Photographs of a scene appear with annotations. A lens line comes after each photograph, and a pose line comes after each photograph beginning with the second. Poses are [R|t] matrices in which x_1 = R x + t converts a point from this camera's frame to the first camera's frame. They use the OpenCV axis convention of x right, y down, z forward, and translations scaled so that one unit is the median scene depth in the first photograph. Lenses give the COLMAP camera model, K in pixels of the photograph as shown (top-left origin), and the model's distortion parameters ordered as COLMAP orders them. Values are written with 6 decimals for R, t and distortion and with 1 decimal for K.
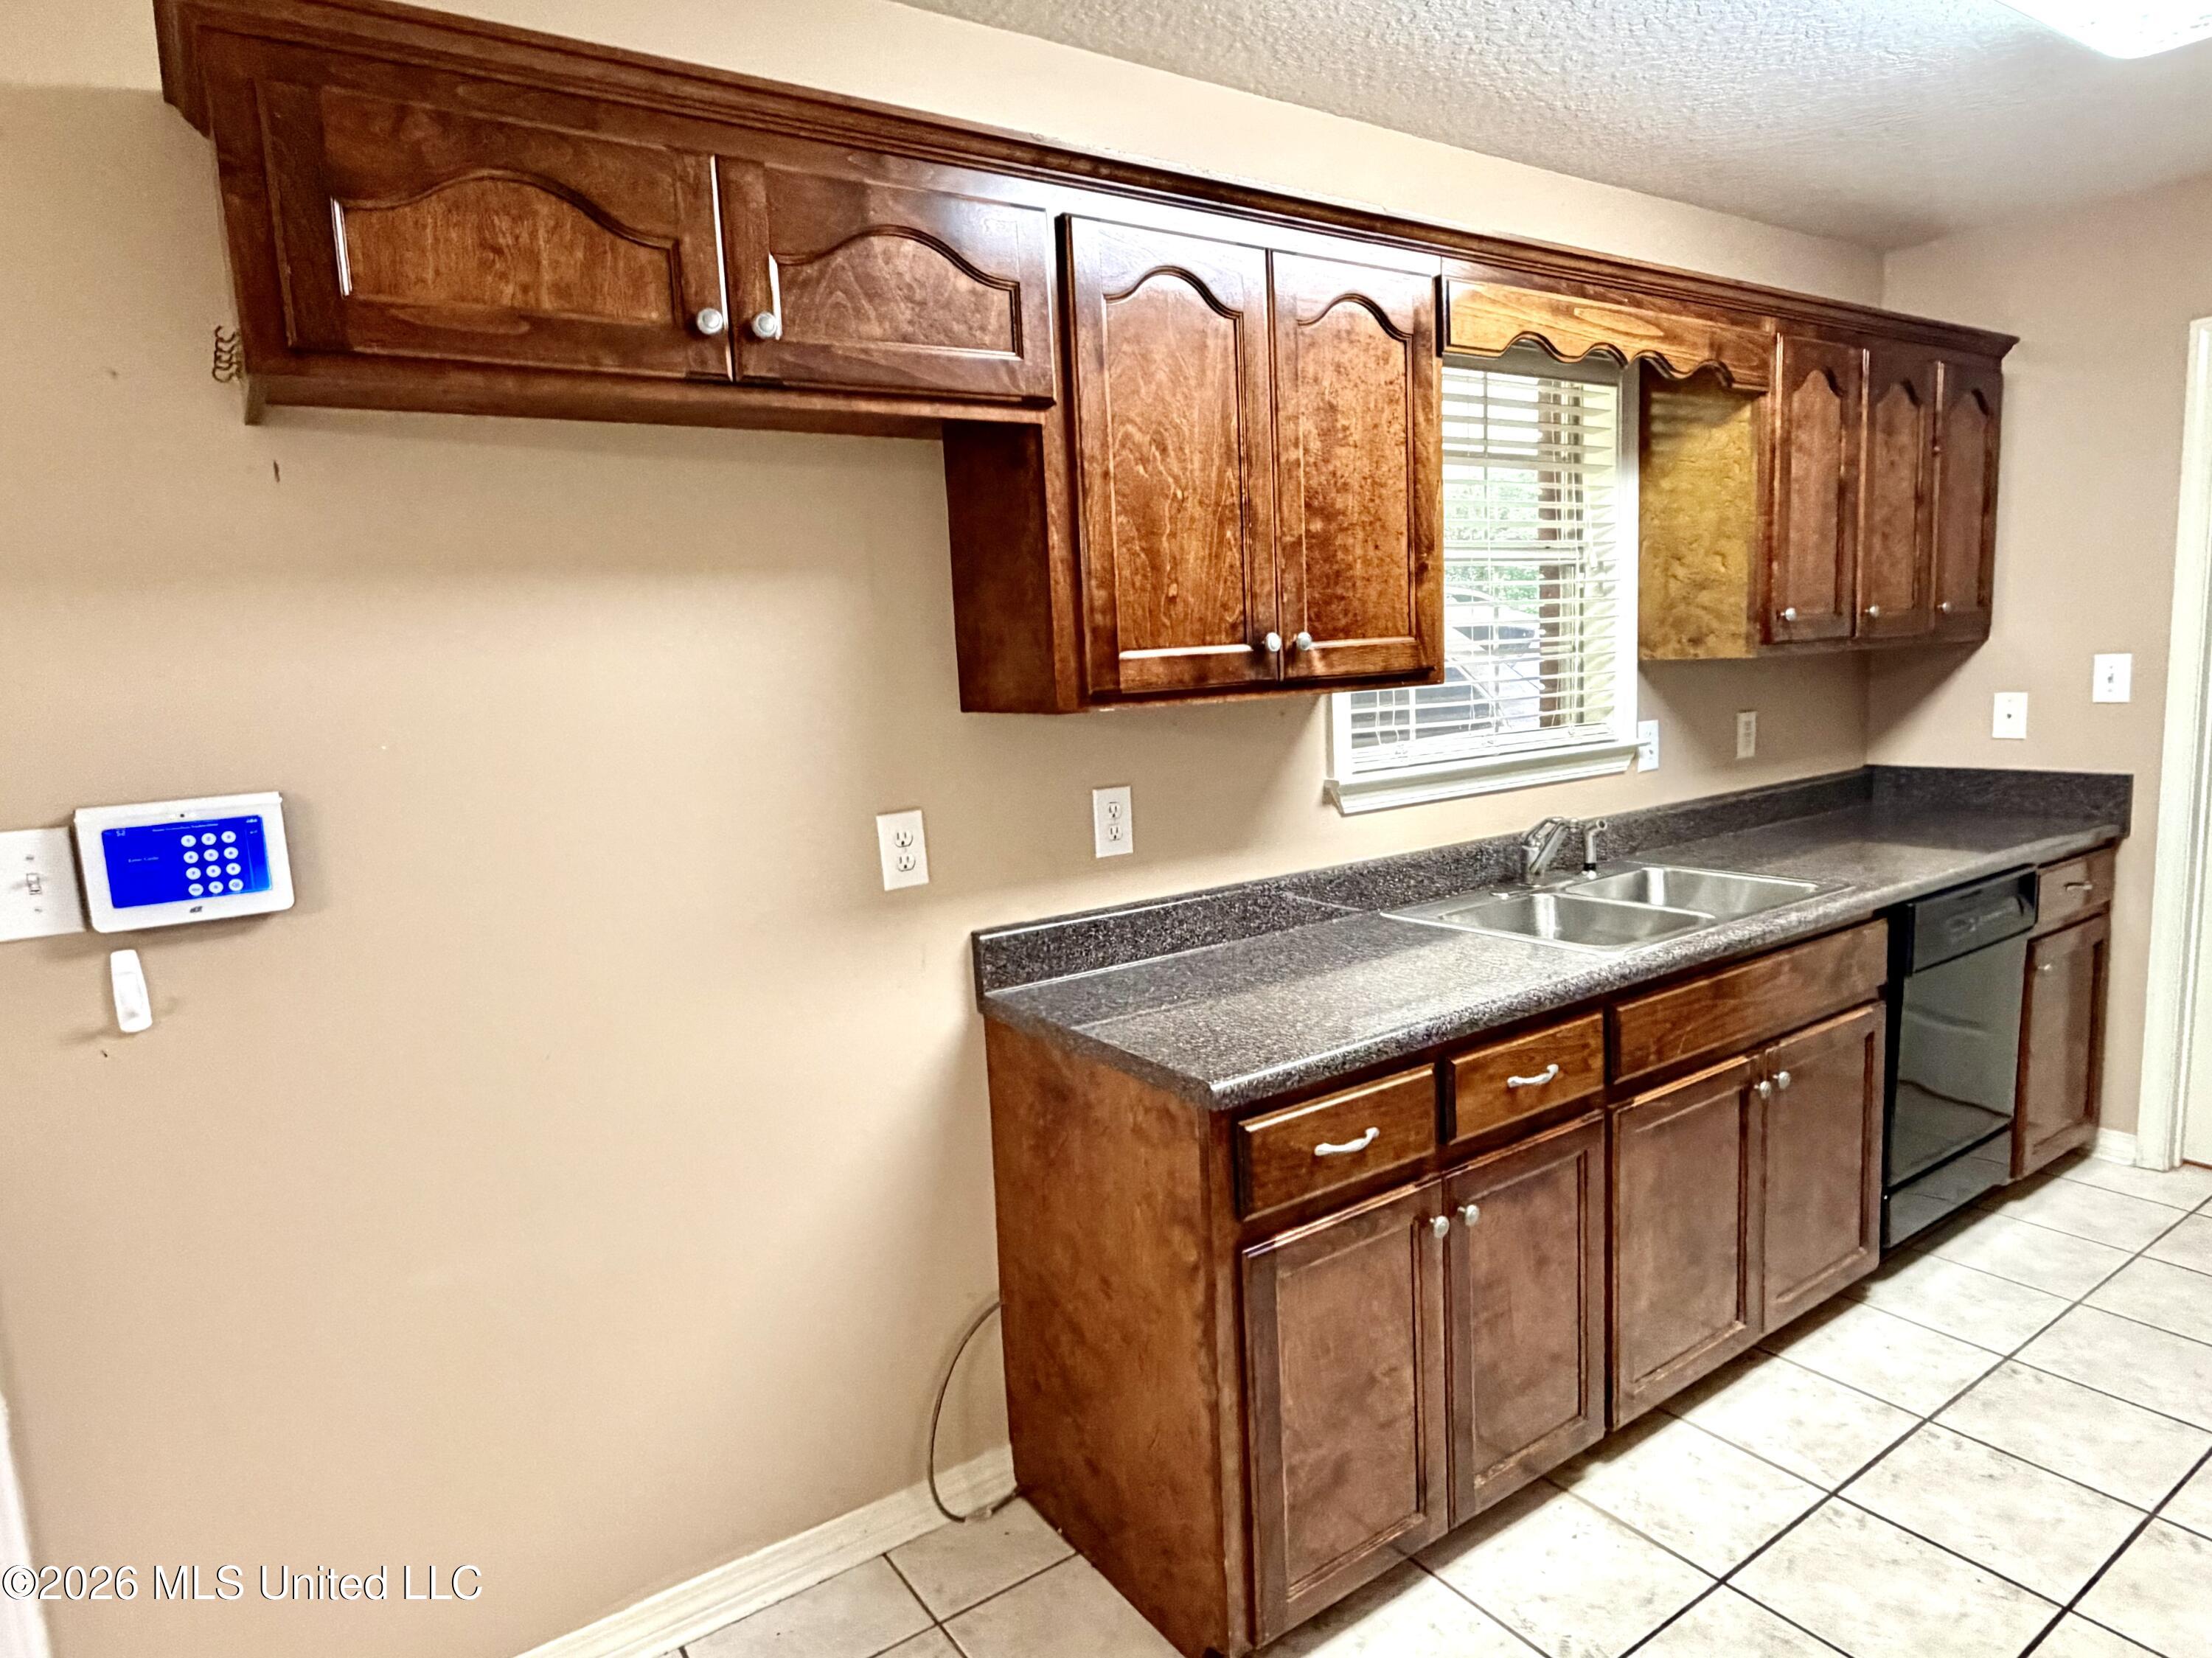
lens RADIAL K [[1289.7, 0, 1110.9], [0, 1289.7, 840.1], [0, 0, 1]] dist [0.002707, -0.001960]
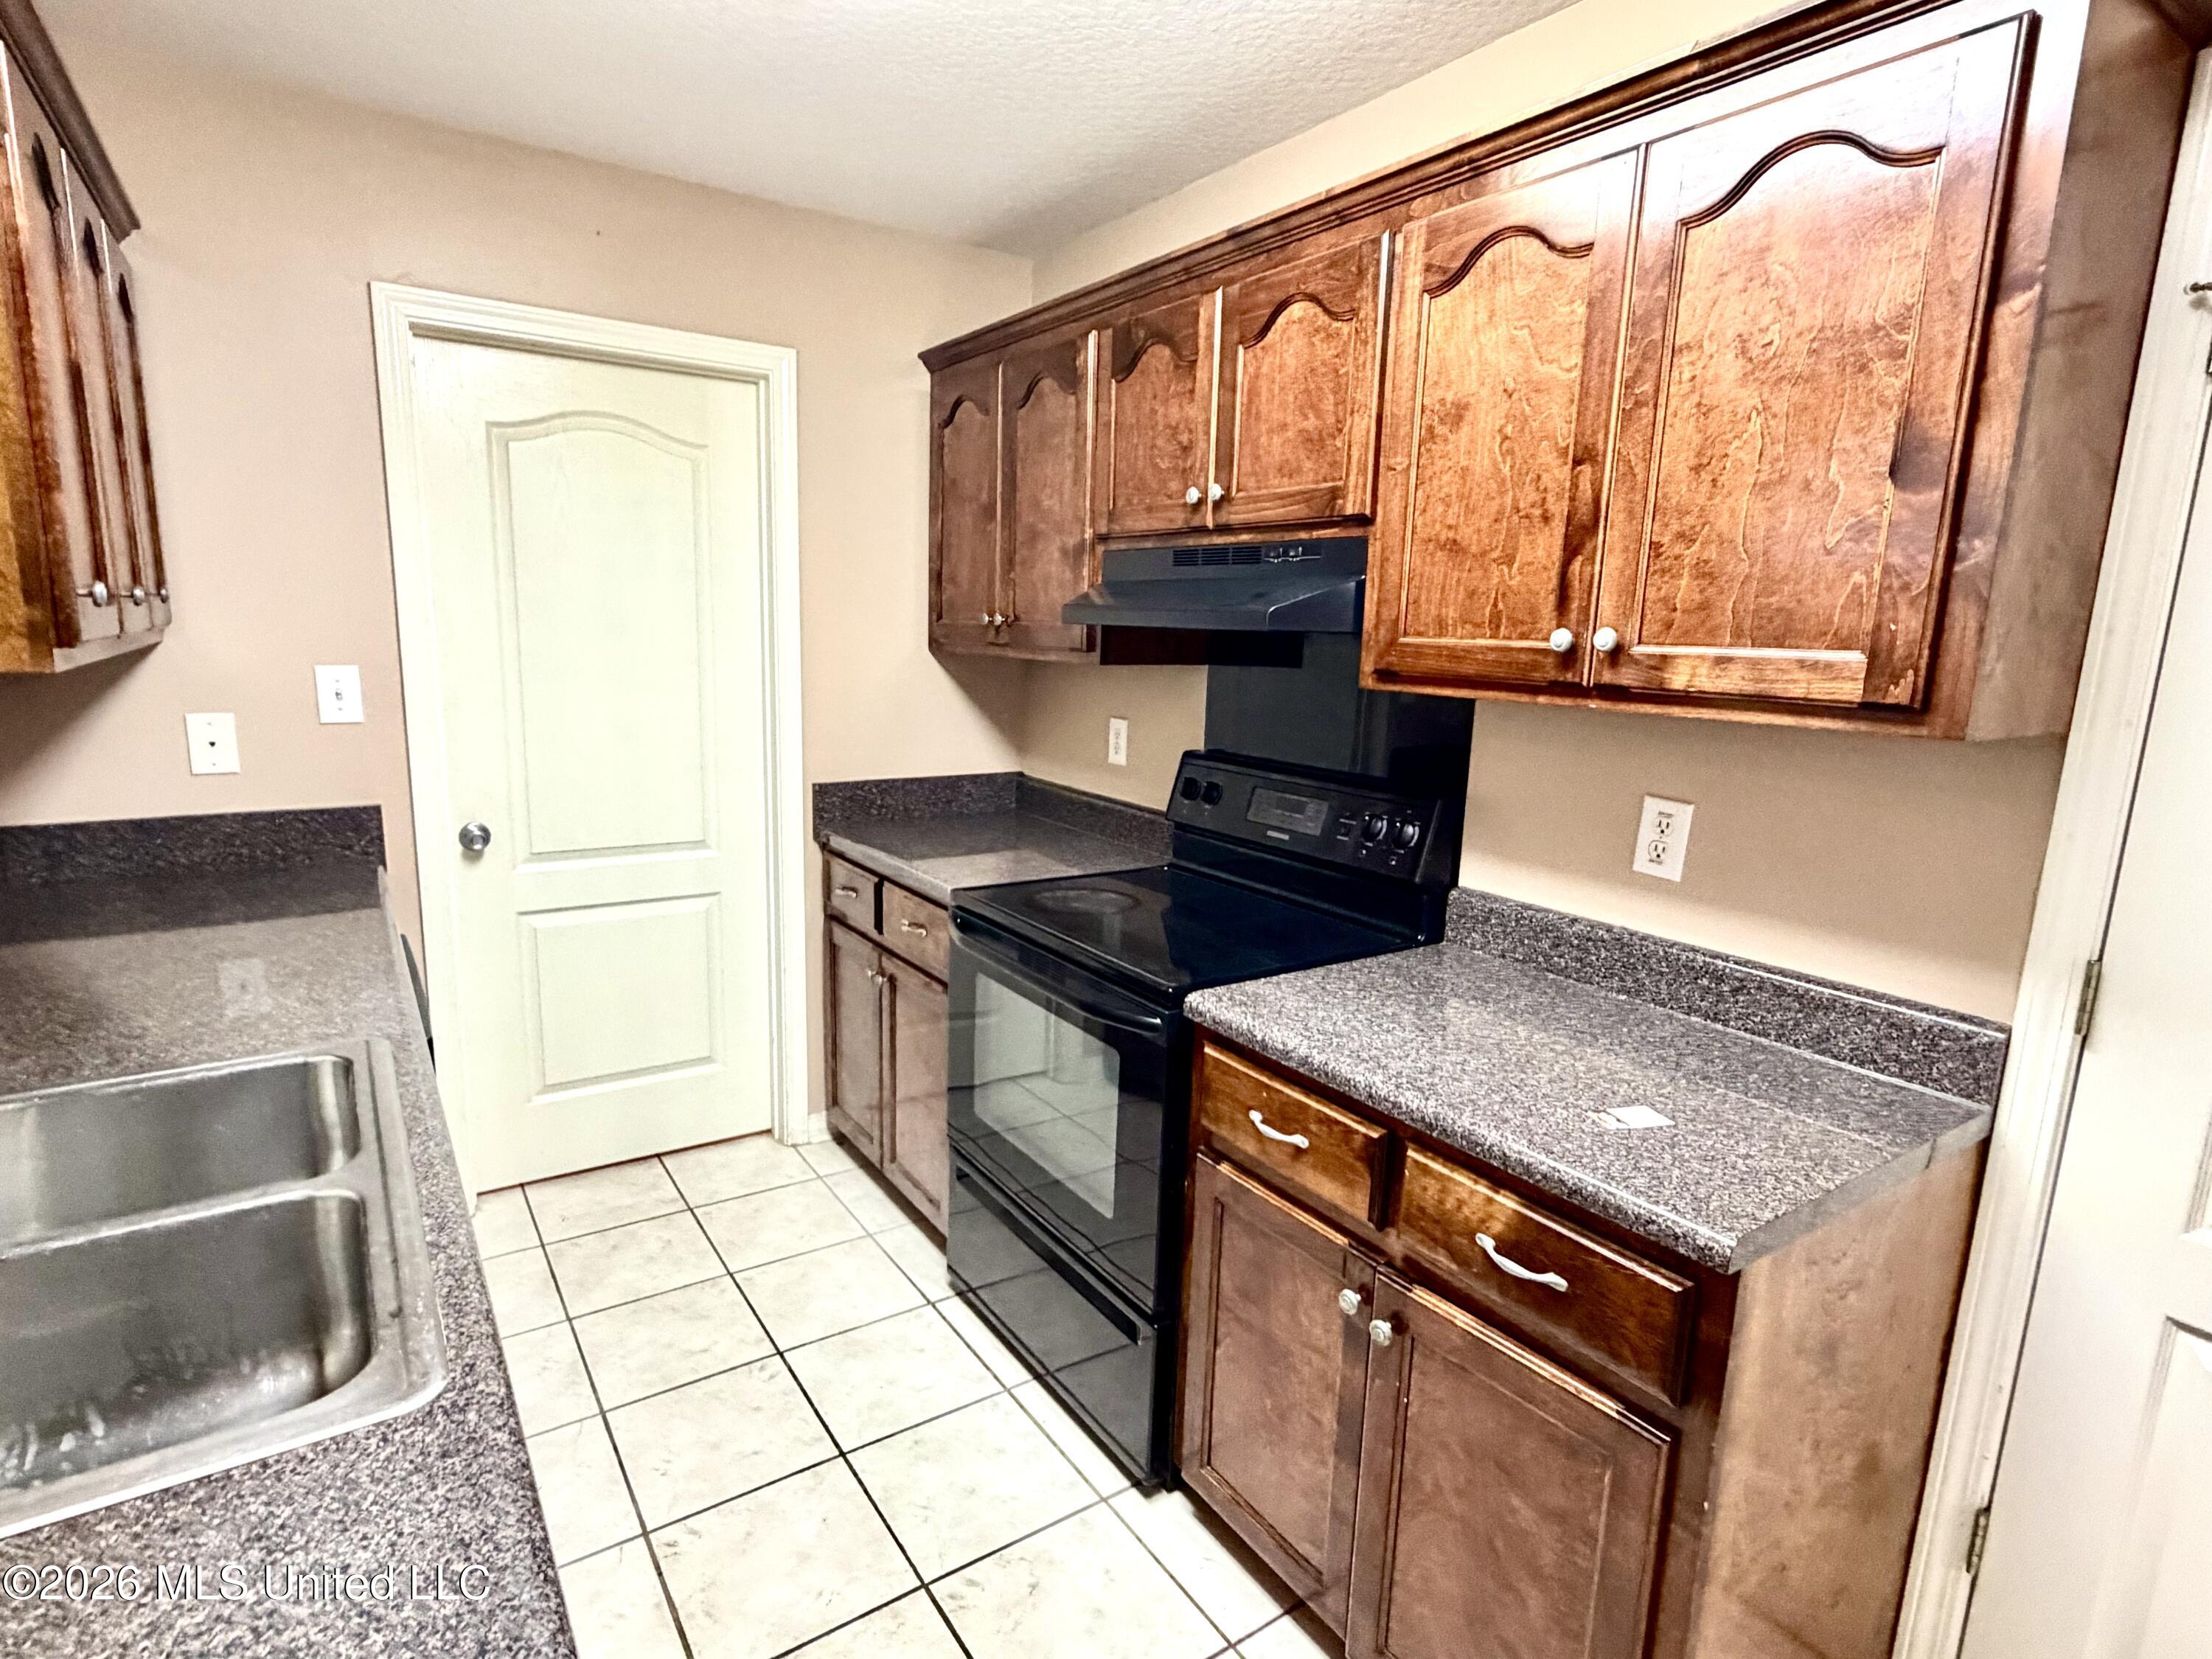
lens RADIAL K [[1148.6, 0, 1102.7], [0, 1148.6, 836.8], [0, 0, 1]] dist [-0.001020, 0.002416]
pose [[0.009235, -0.138178, 0.990364, 0.031705], [0.114709, 0.984015, 0.136223, -0.091058], [-0.993356, 0.112346, 0.024938, 0.576260]]
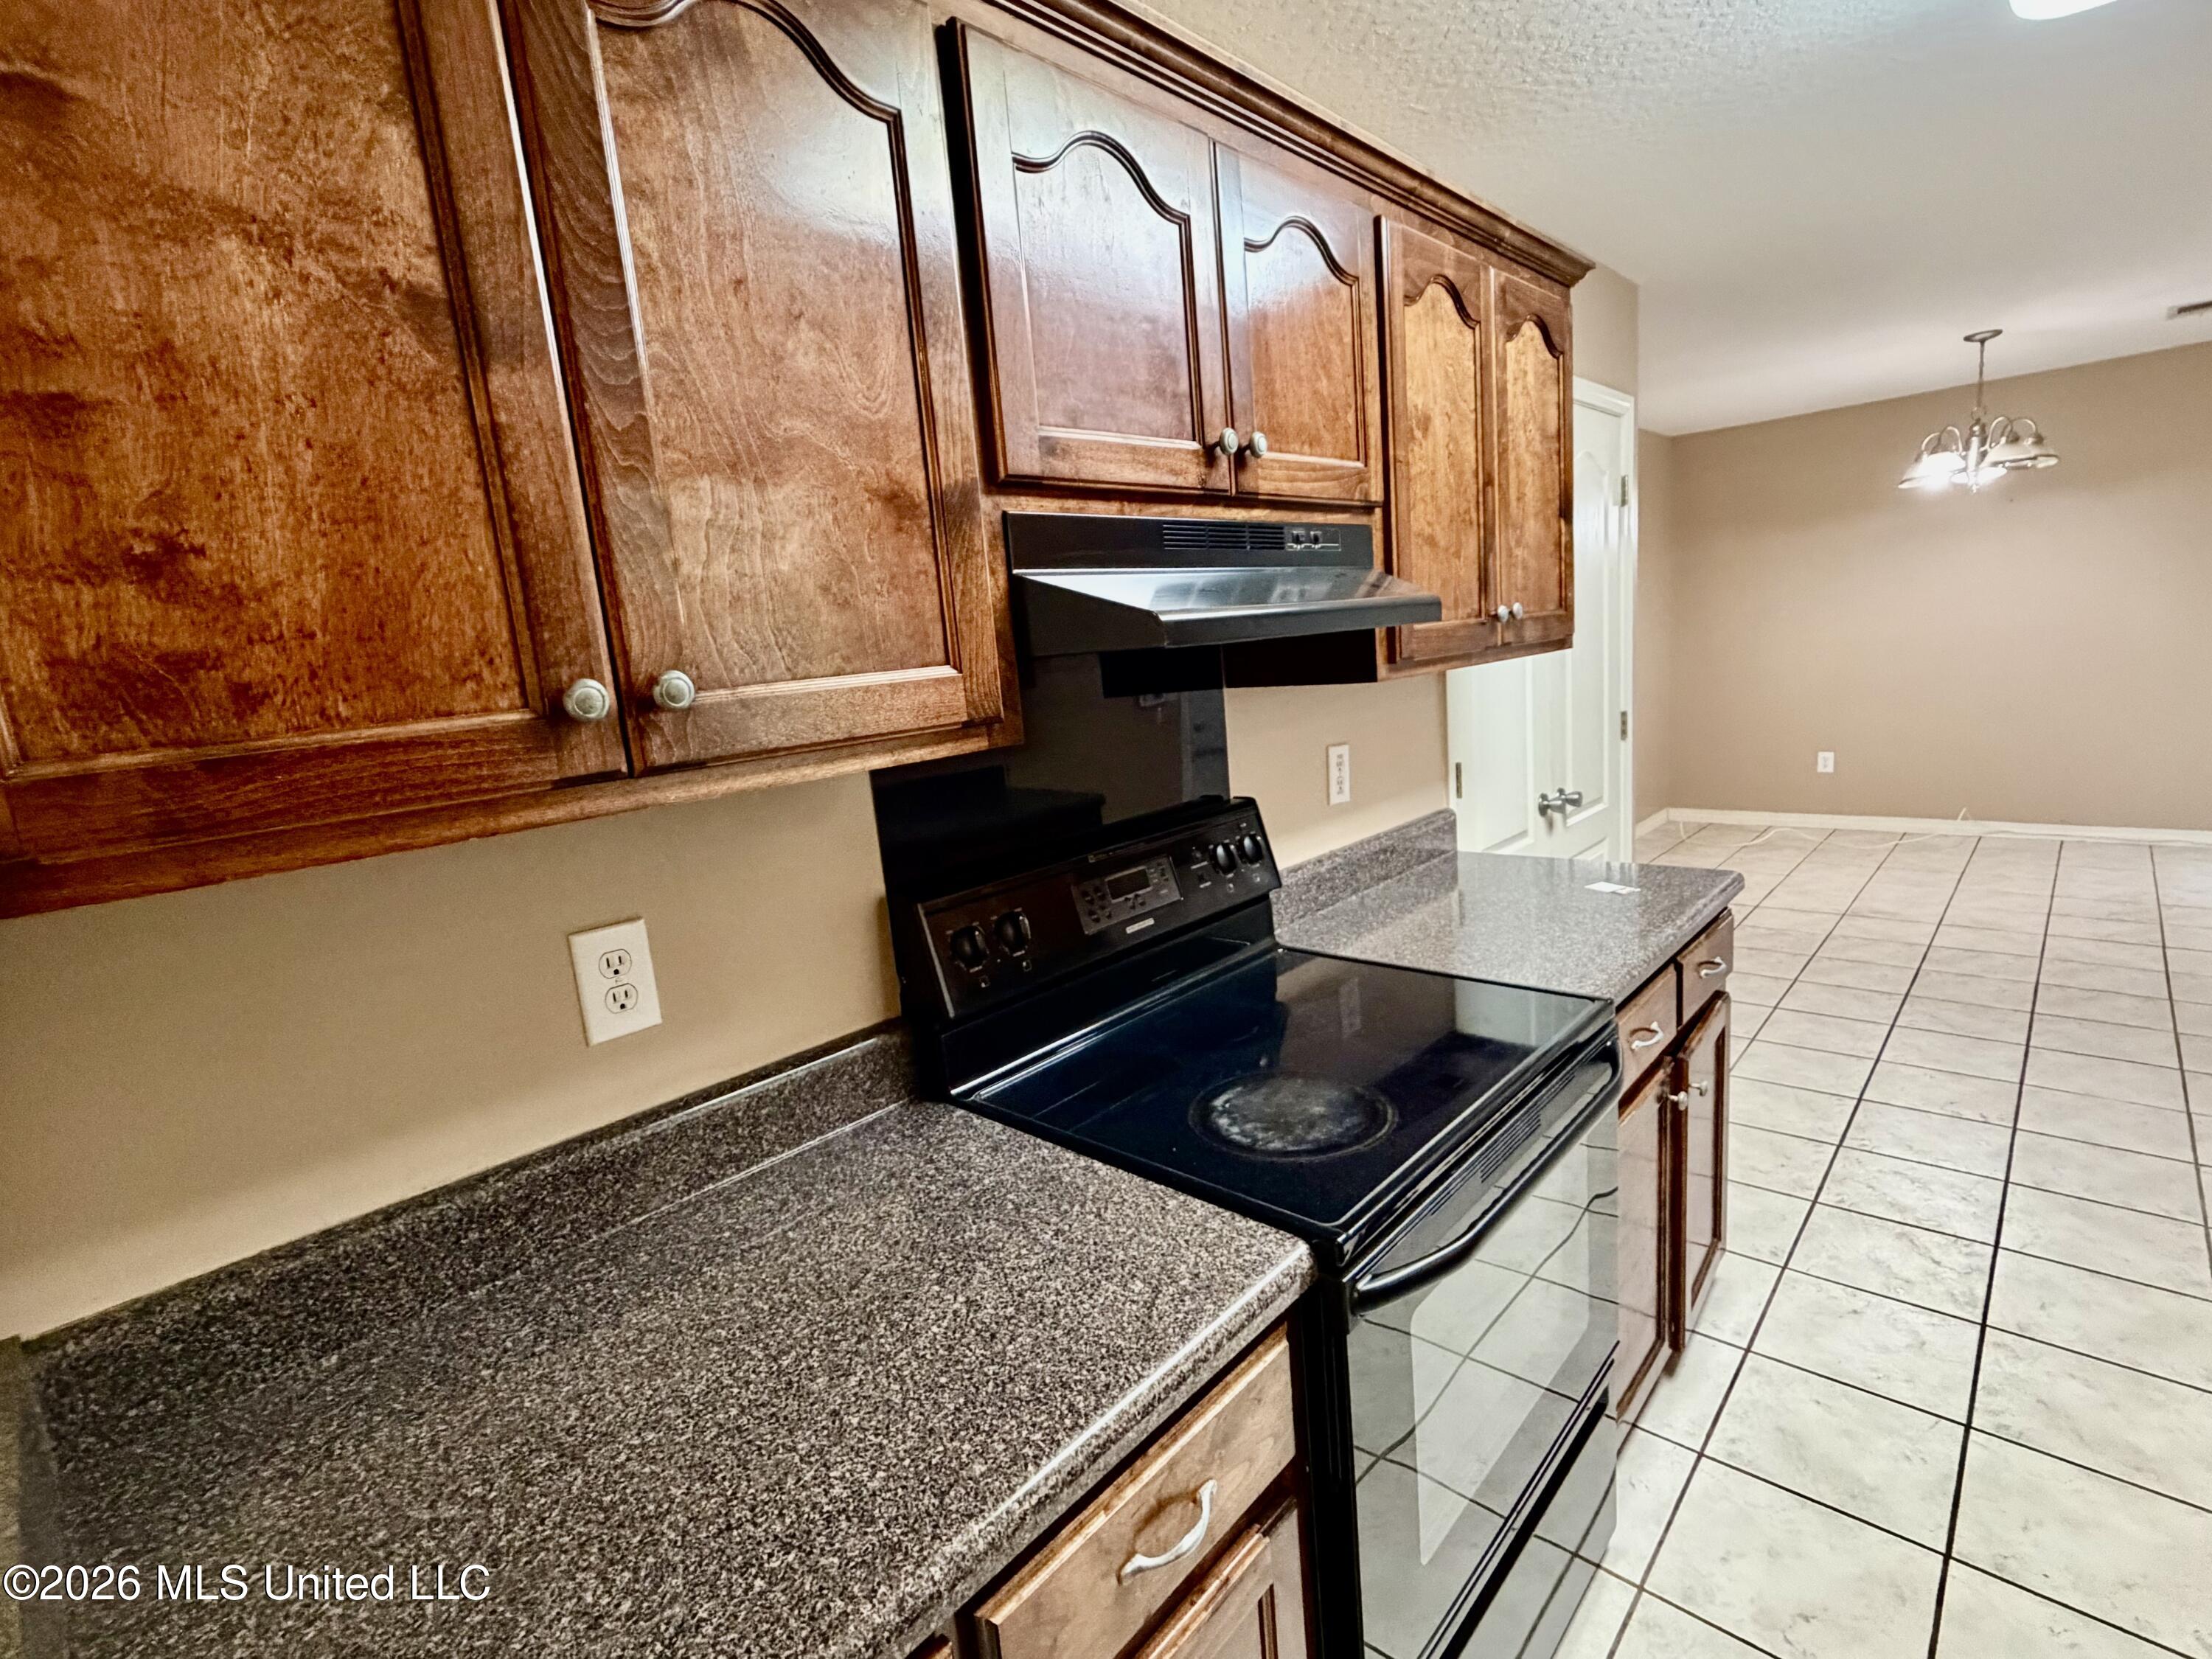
lens RADIAL K [[1042.5, 0, 1112.3], [0, 1042.5, 824.6], [0, 0, 1]] dist [0.003527, 0.001387]
pose [[-0.968021, 0.161064, -0.192335, 0.973164], [0.092281, 0.941542, 0.324012, -0.196940], [0.233278, 0.295902, -0.926296, 0.967233]]
